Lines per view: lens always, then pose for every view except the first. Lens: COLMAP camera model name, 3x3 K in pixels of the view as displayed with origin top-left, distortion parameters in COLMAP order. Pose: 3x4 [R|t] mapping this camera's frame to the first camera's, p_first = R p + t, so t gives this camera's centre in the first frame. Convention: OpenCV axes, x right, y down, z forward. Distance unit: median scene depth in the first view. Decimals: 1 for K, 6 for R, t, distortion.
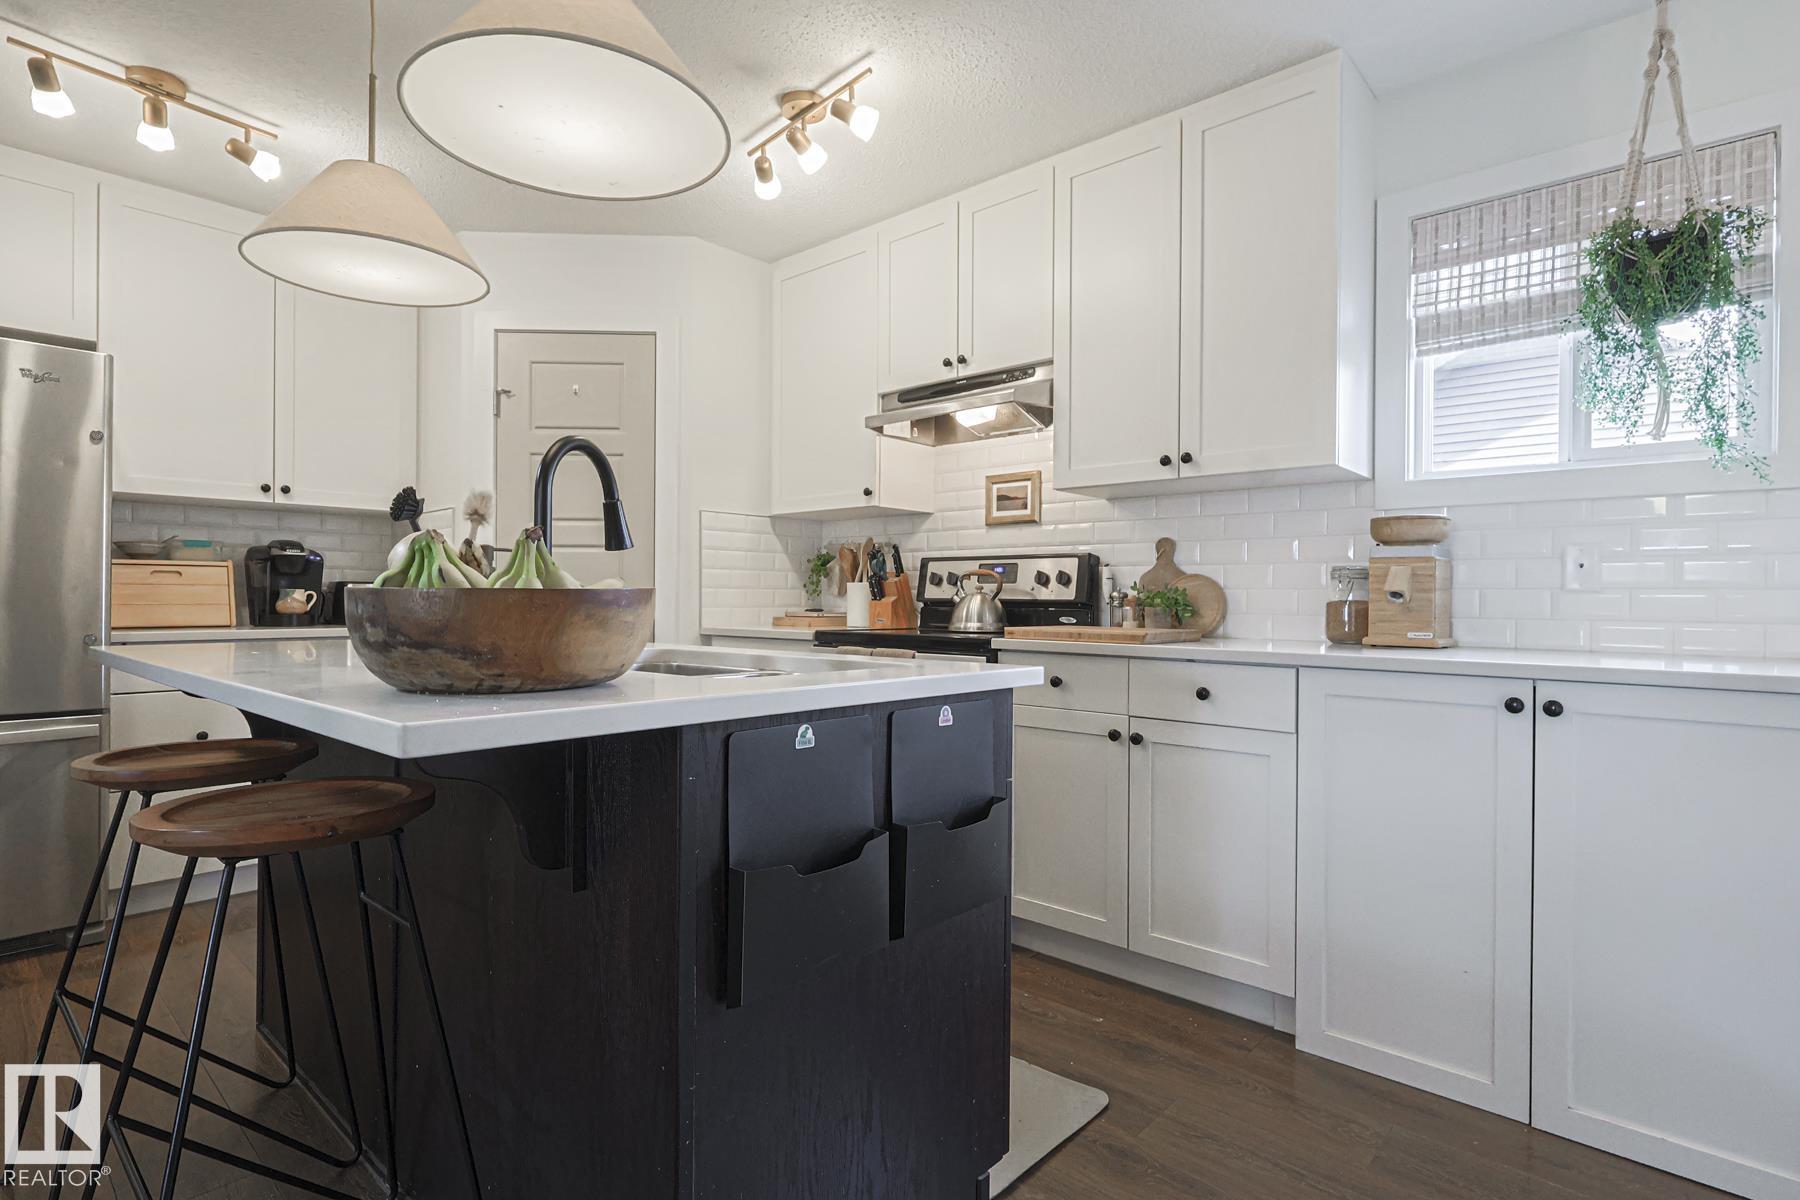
lens RADIAL K [[890.3, 0, 893.7], [0, 890.3, 601.5], [0, 0, 1]] dist [-0.004061, 0.001348]
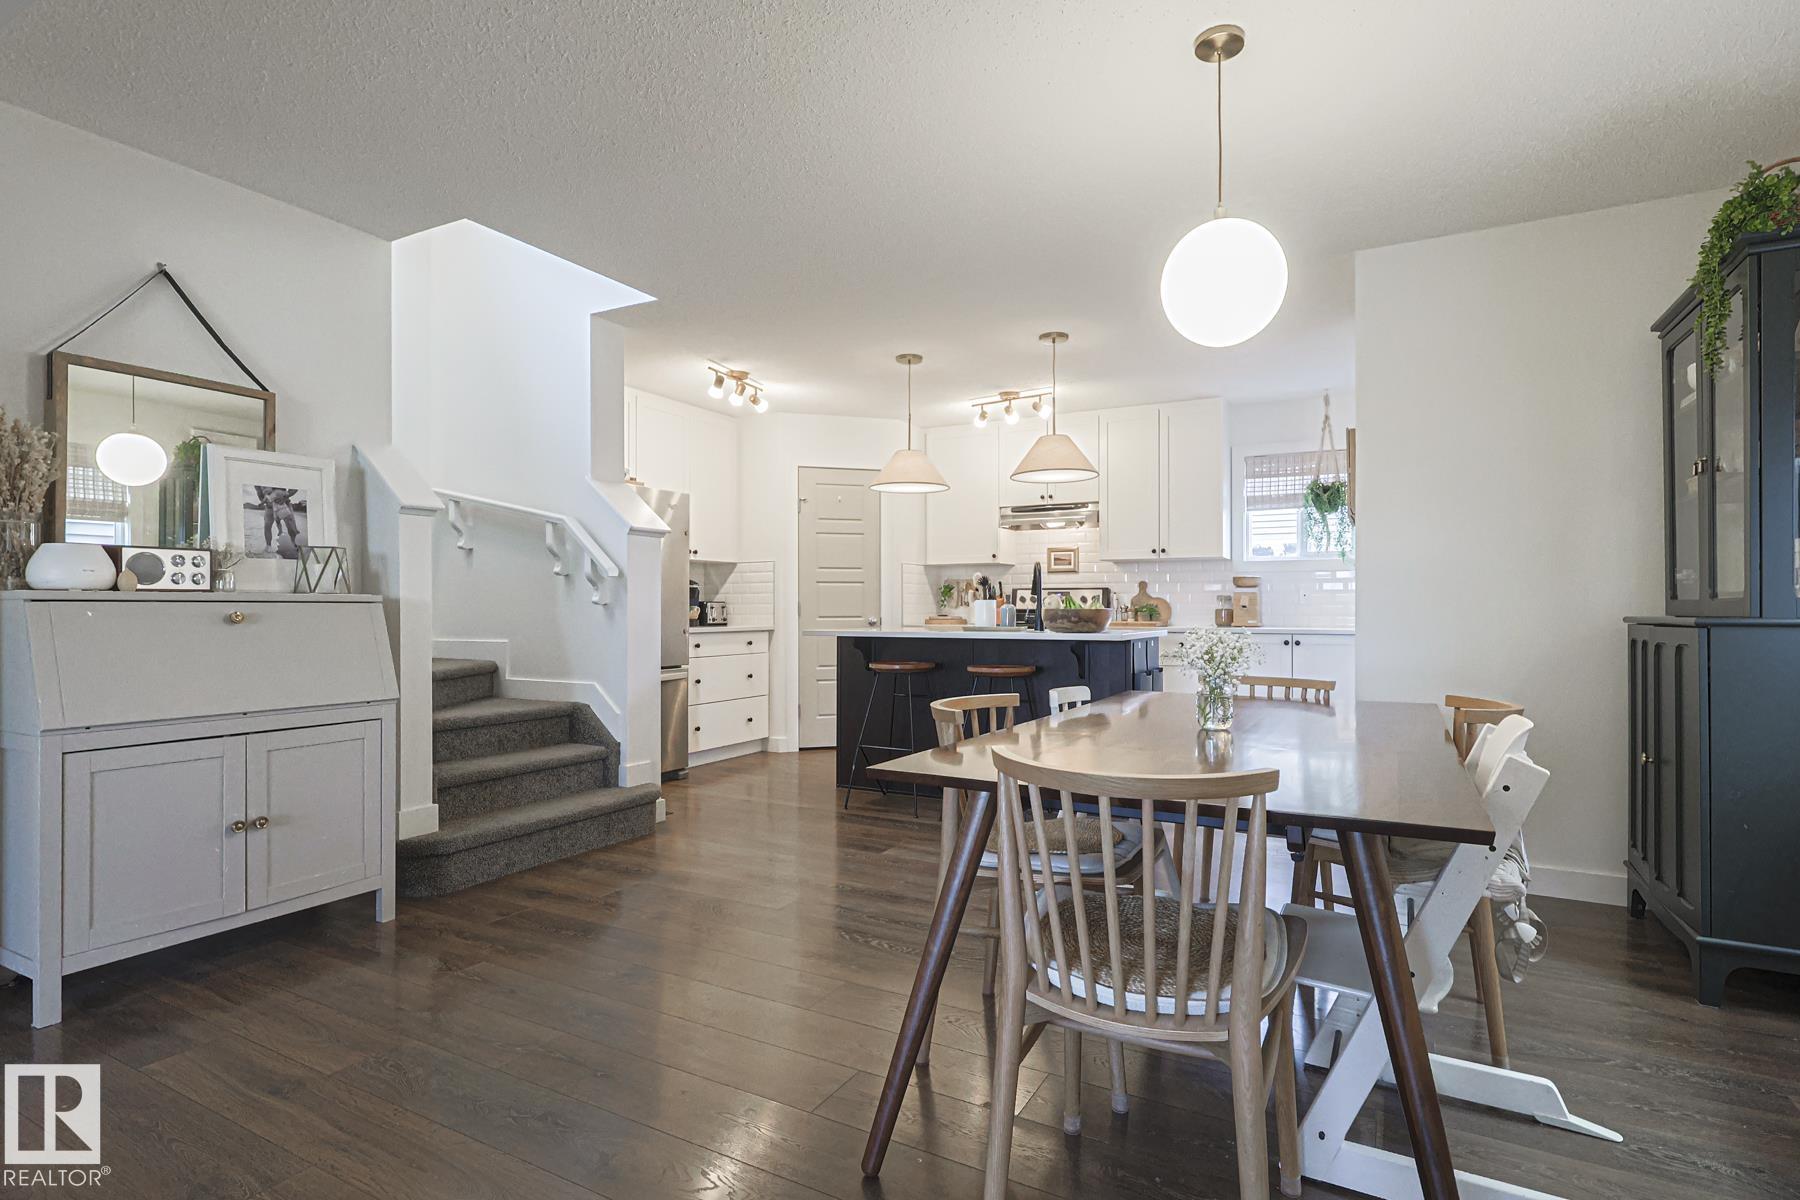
lens RADIAL K [[890.3, 0, 902.0], [0, 890.3, 602.0], [0, 0, 1]] dist [-0.004061, 0.001348]
pose [[0.972894, -0.004430, 0.231207, -0.747176], [0.006812, 0.999932, -0.009507, -0.002053], [-0.231150, 0.010825, 0.972858, -0.965435]]
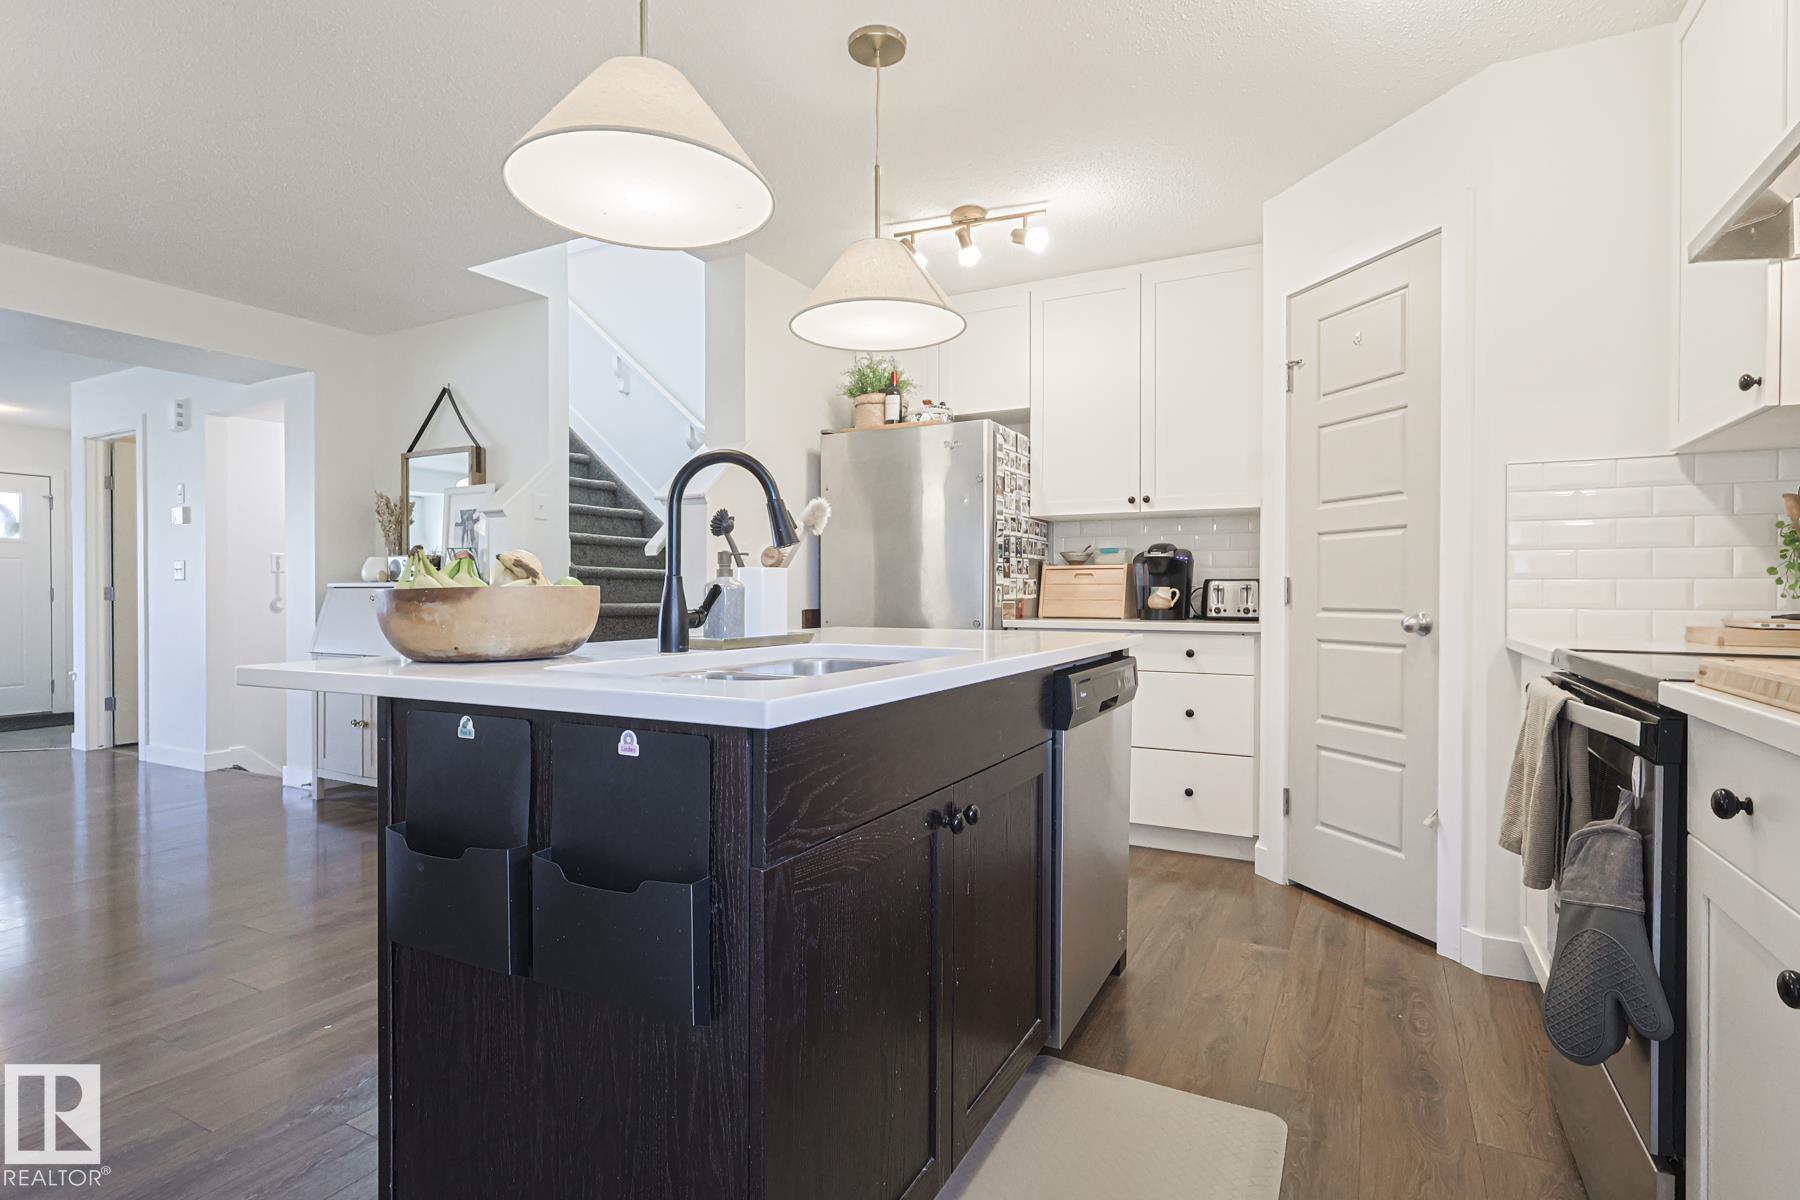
lens RADIAL K [[890.3, 0, 890.1], [0, 890.3, 599.9], [0, 0, 1]] dist [-0.004061, 0.001348]
pose [[0.238956, 0.004131, -0.971022, 0.367567], [-0.002526, 0.999990, 0.003633, -0.000901], [0.971027, 0.001585, 0.238964, 0.440953]]
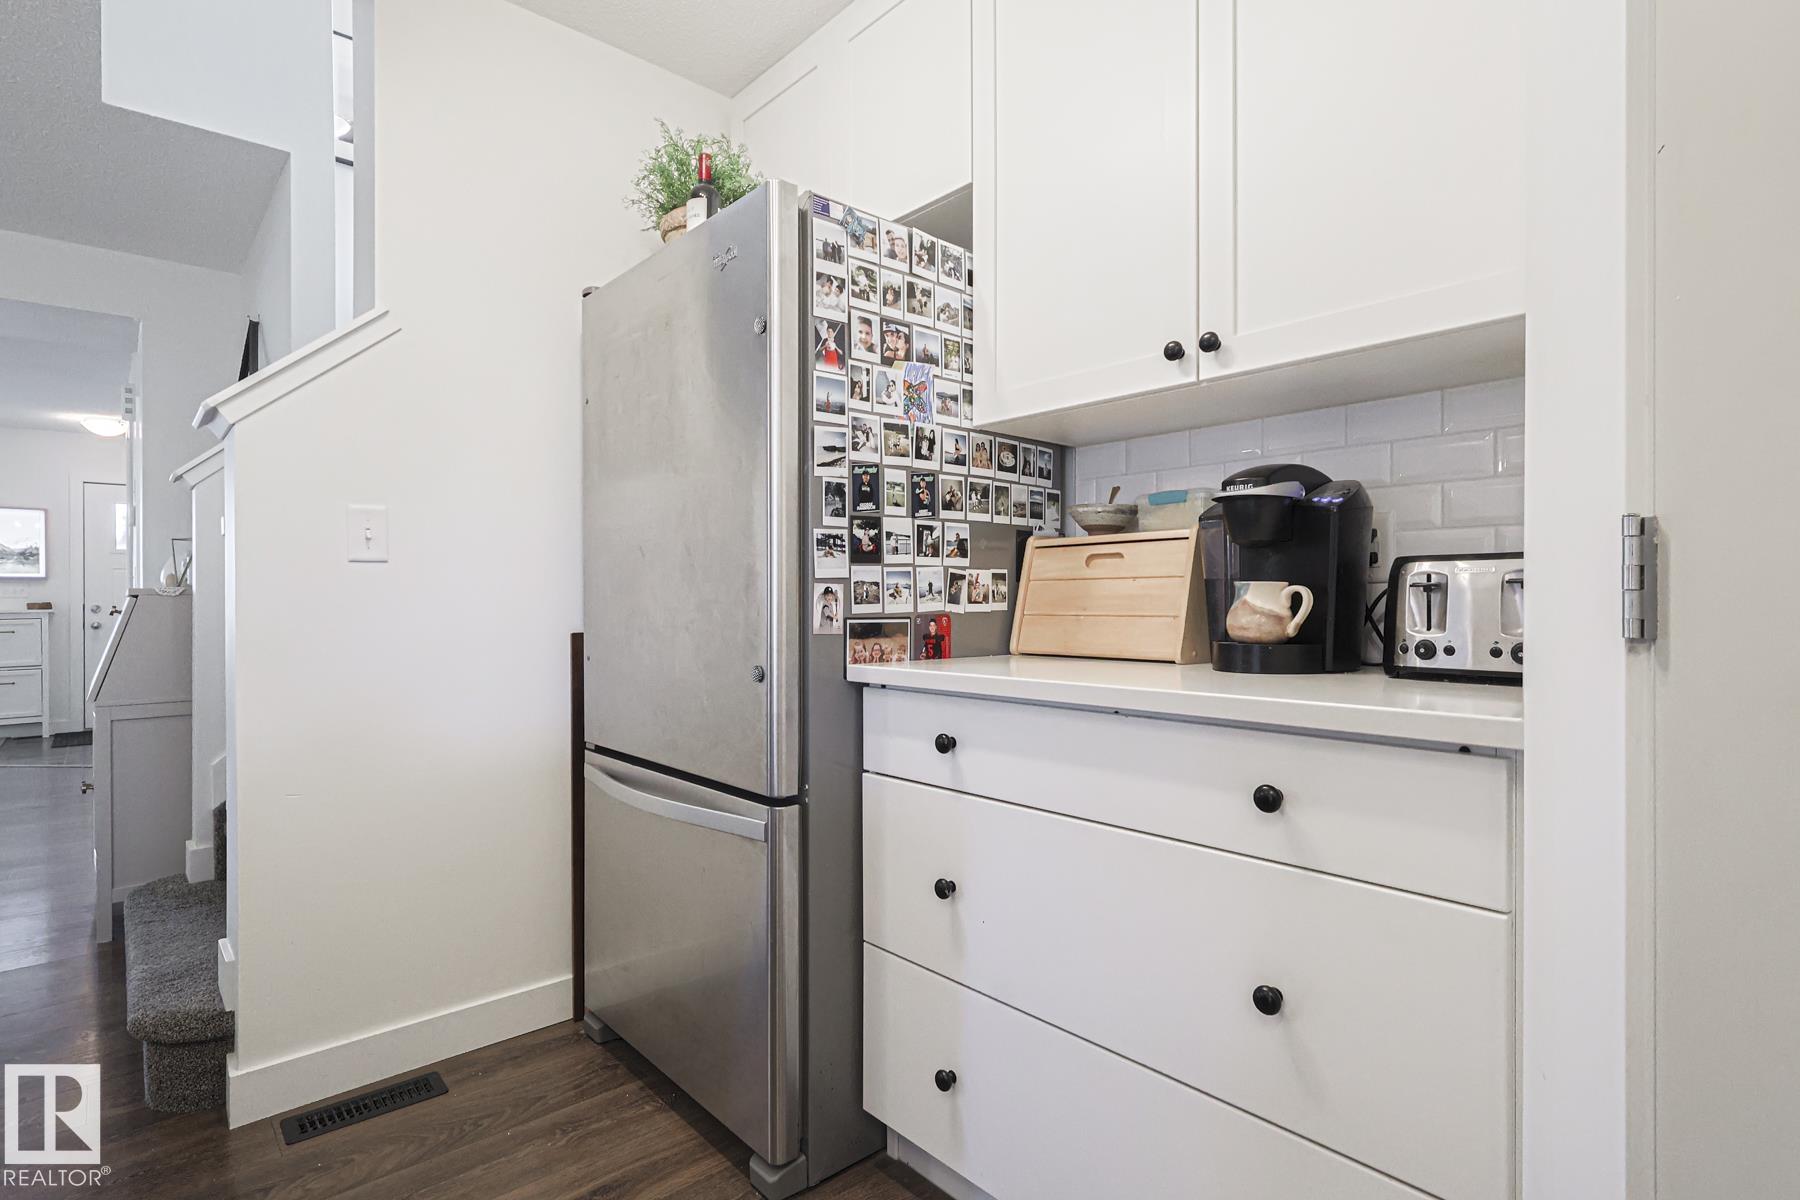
lens RADIAL K [[890.3, 0, 885.0], [0, 890.3, 602.7], [0, 0, 1]] dist [-0.004061, 0.001348]
pose [[-0.114648, -0.003671, -0.993399, -0.272381], [-0.000819, 0.999993, -0.003601, -0.002701], [0.993406, 0.000401, -0.114650, 0.963493]]
